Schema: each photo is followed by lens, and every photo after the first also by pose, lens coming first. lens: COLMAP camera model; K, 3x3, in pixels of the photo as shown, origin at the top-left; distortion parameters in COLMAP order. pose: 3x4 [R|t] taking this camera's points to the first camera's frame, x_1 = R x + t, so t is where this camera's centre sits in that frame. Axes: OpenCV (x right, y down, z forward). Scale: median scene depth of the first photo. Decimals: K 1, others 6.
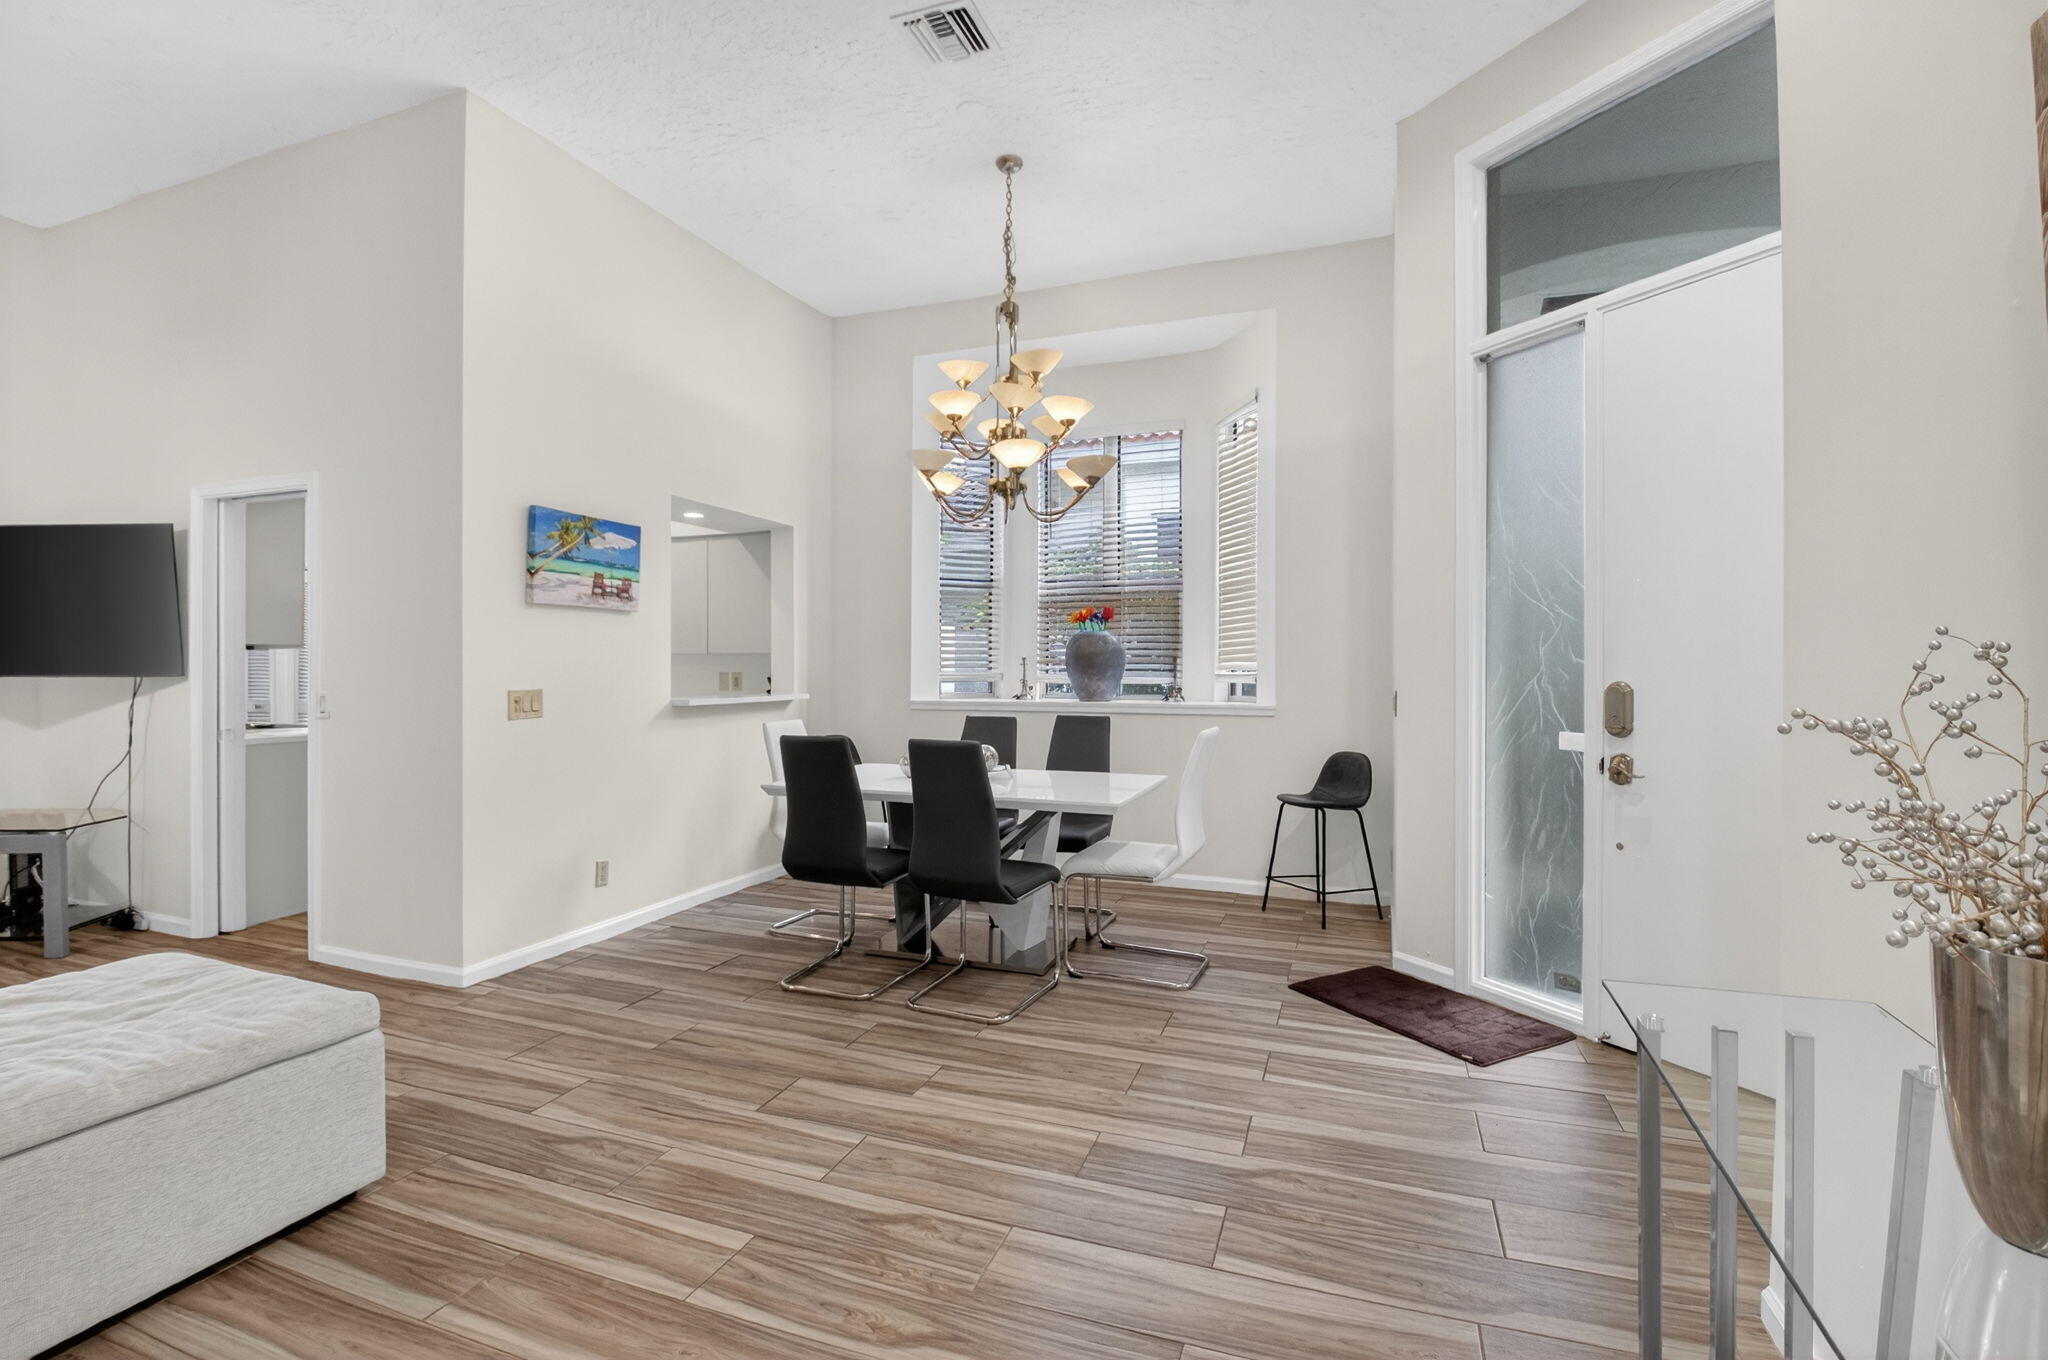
lens RADIAL K [[932.9, 0, 1019.4], [0, 932.9, 672.7], [0, 0, 1]] dist [-0.014335, -0.007094]
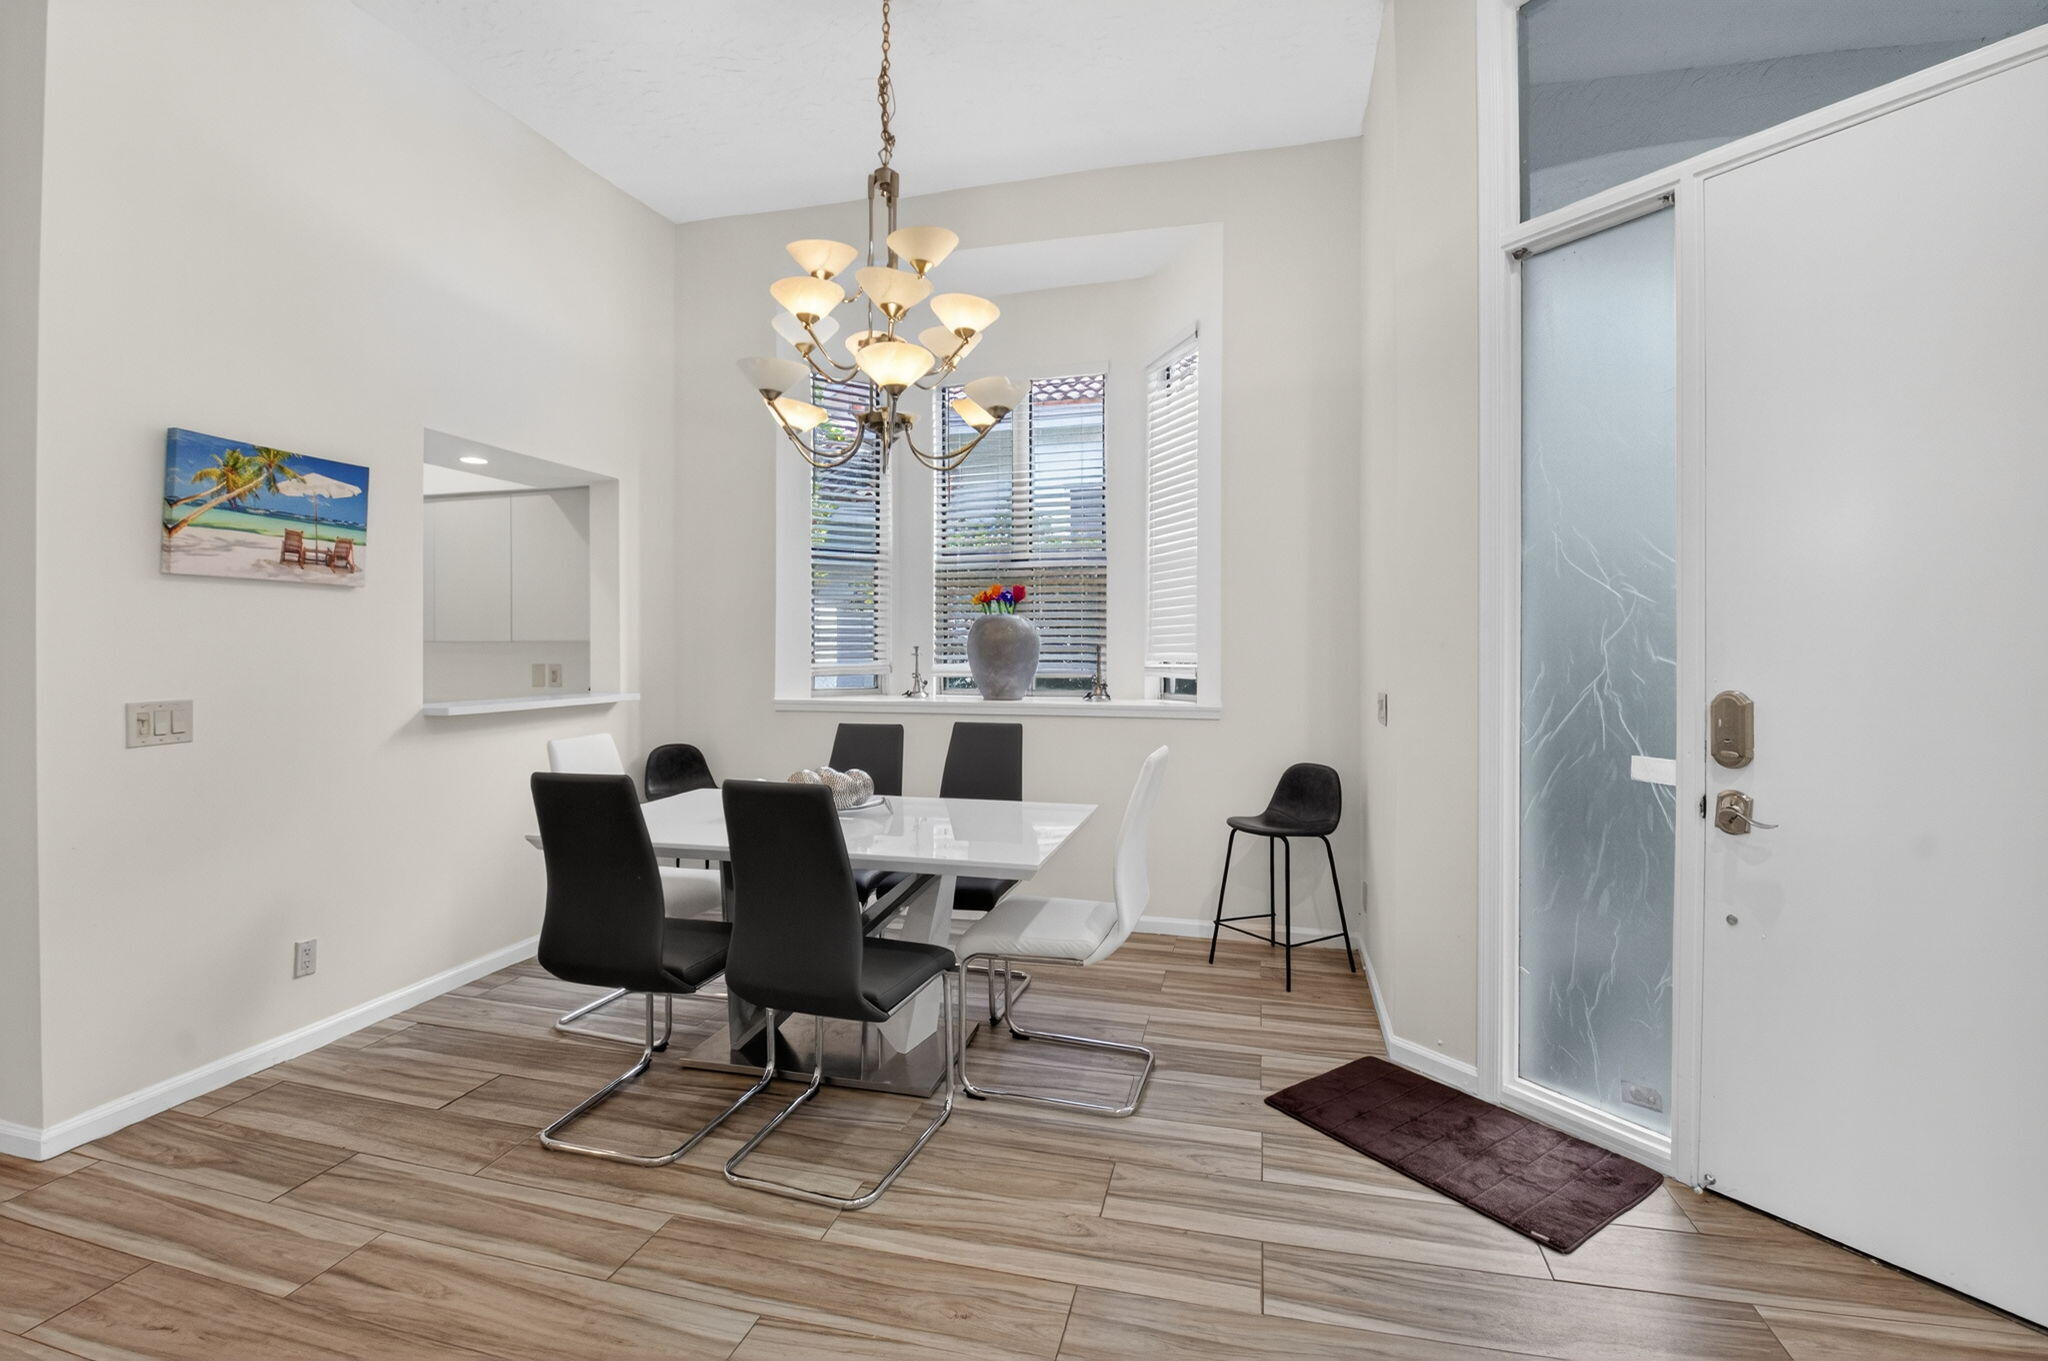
lens RADIAL K [[932.9, 0, 1017.3], [0, 932.9, 674.1], [0, 0, 1]] dist [-0.014335, -0.007094]
pose [[0.995381, -0.003089, 0.095952, 0.022413], [0.001013, 0.999765, 0.021674, -0.014757], [-0.095996, -0.021477, 0.995150, 0.266817]]
